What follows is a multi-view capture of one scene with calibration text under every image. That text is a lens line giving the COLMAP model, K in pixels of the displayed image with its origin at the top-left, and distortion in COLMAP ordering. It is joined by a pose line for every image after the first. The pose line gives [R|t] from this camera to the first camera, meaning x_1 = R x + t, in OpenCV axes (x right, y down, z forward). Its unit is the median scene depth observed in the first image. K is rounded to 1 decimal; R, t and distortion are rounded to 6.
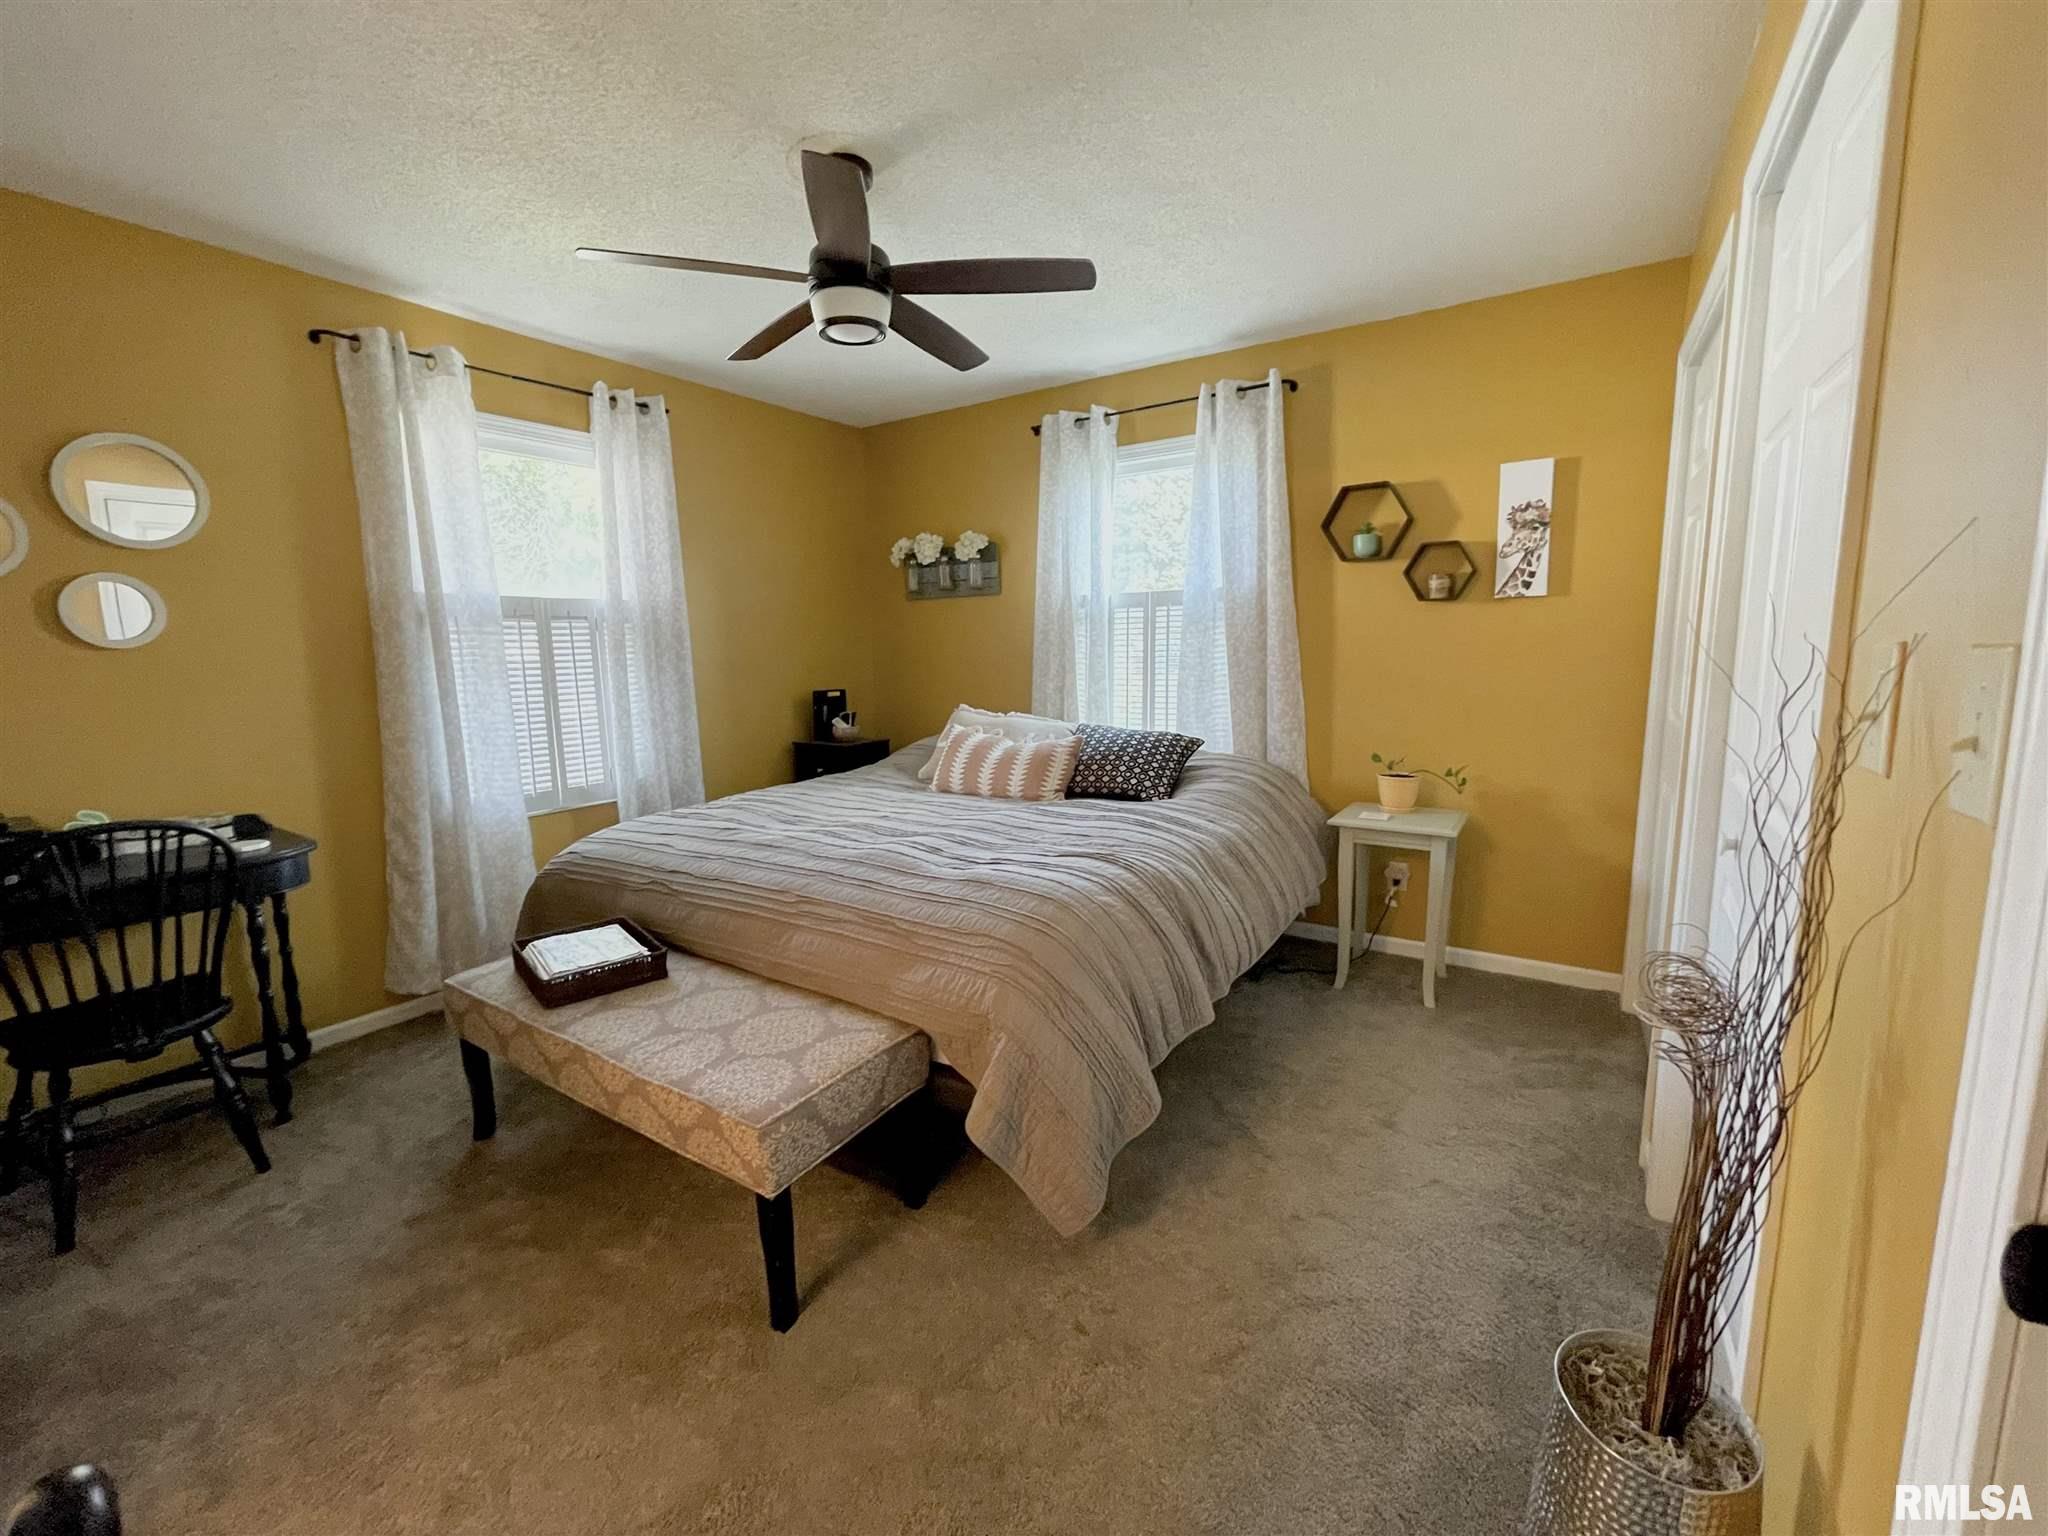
lens RADIAL K [[832.0, 0, 1016.2], [0, 832.0, 758.7], [0, 0, 1]] dist [0.007349, 0.000110]
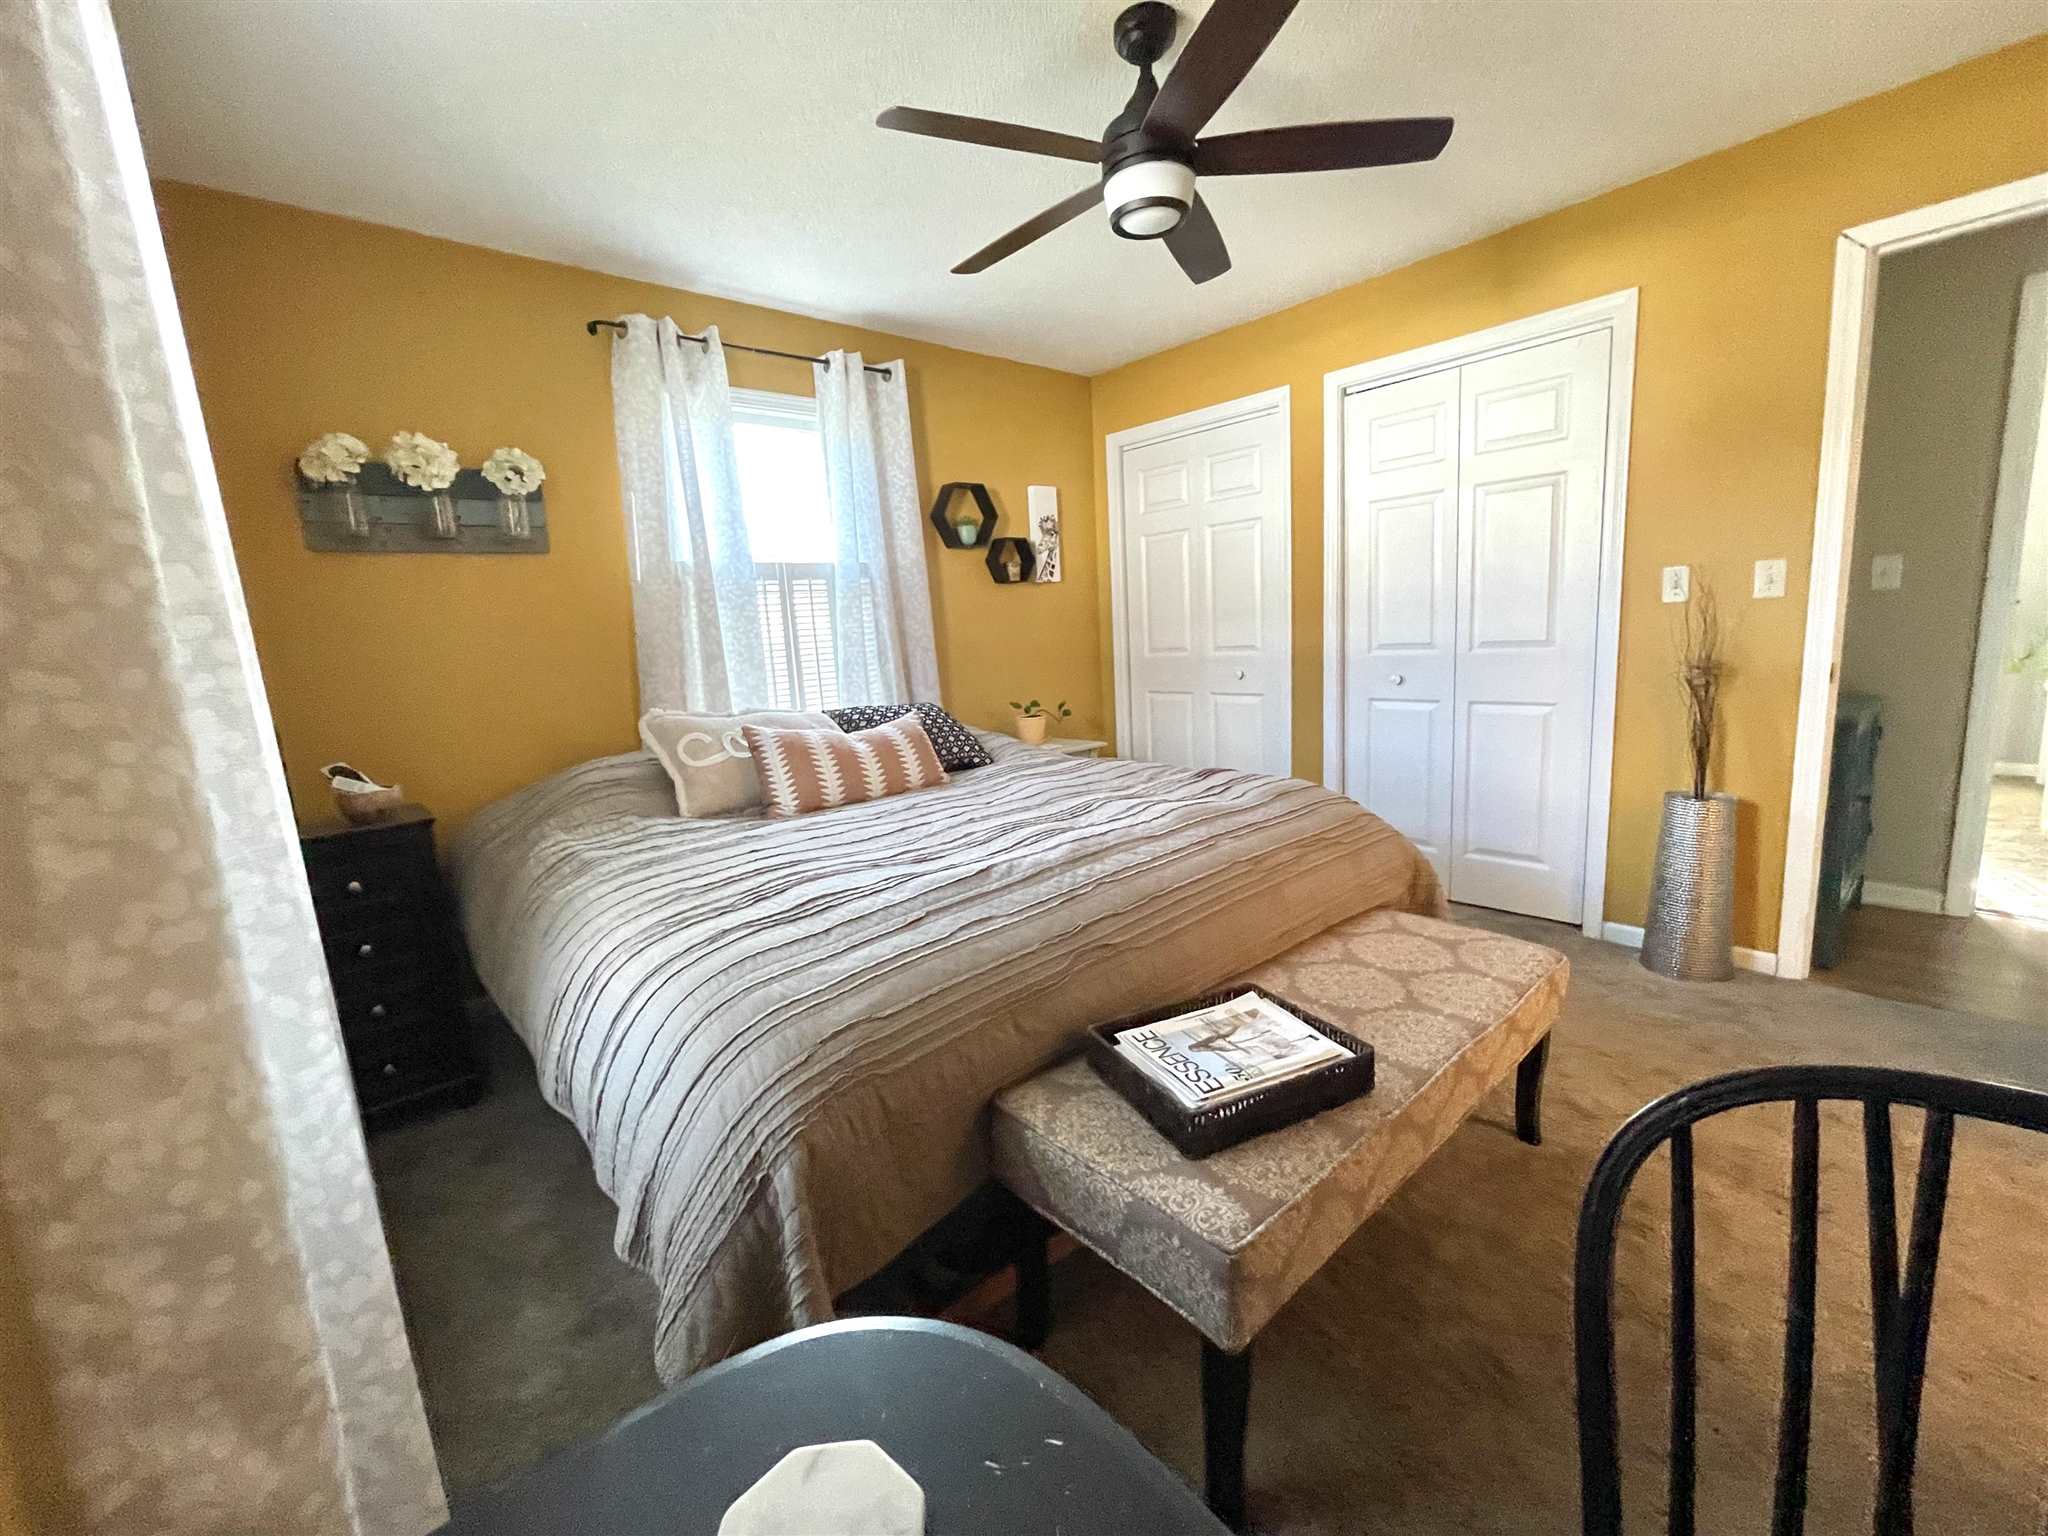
lens RADIAL K [[832.0, 0, 1016.2], [0, 832.0, 758.7], [0, 0, 1]] dist [0.007349, 0.000110]
pose [[0.265563, -0.150796, 0.952227, -0.774343], [0.183285, 0.977576, 0.103695, -0.052214], [-0.946511, 0.146992, 0.287246, 0.649645]]
